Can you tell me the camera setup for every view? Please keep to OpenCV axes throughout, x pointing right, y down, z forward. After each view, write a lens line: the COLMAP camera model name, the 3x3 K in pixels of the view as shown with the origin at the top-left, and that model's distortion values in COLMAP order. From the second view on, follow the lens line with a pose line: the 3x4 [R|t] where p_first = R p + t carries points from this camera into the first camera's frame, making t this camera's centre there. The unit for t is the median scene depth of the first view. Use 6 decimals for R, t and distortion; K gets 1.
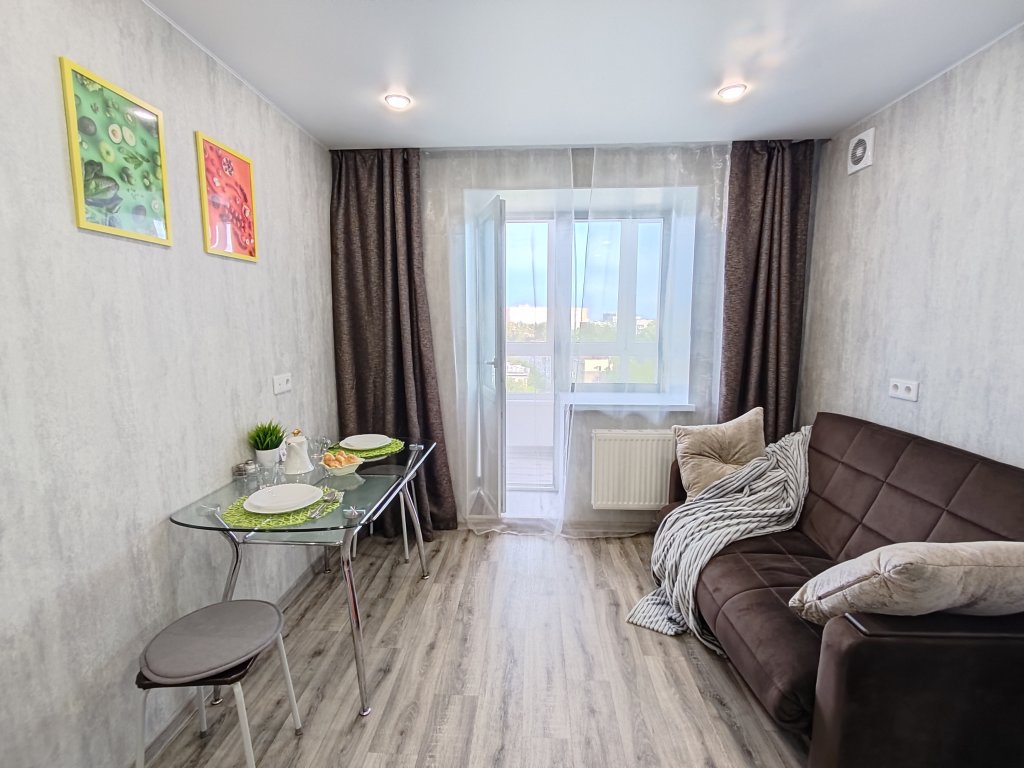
lens RADIAL K [[469.8, 0, 507.8], [0, 469.8, 383.1], [0, 0, 1]] dist [-0.002888, -0.004836]
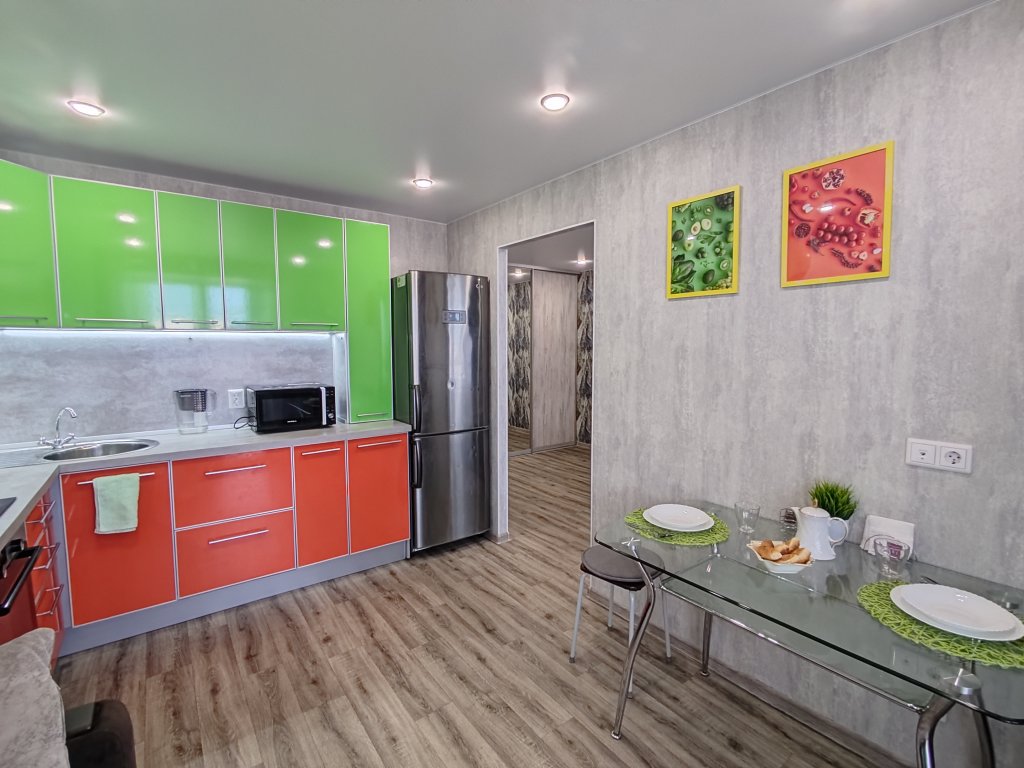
lens RADIAL K [[469.8, 0, 504.2], [0, 469.8, 382.6], [0, 0, 1]] dist [-0.002888, -0.004836]
pose [[-0.771556, 0.056252, -0.633670, 0.375896], [-0.077921, 0.980226, 0.181893, -0.169881], [0.631371, 0.189717, -0.751916, 1.124766]]
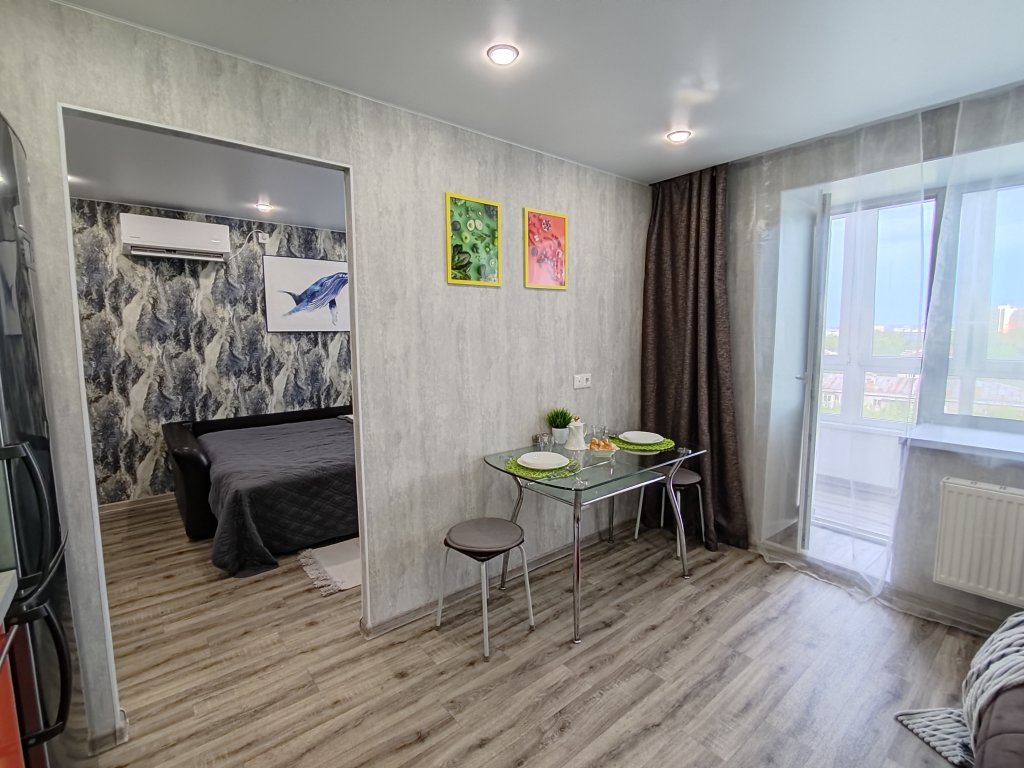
lens RADIAL K [[469.8, 0, 505.0], [0, 469.8, 384.1], [0, 0, 1]] dist [-0.002888, -0.004836]
pose [[0.665620, 0.077581, -0.742247, 0.349524], [-0.088312, 0.995782, 0.024886, -0.004526], [0.741047, 0.048985, 0.669664, -0.022538]]
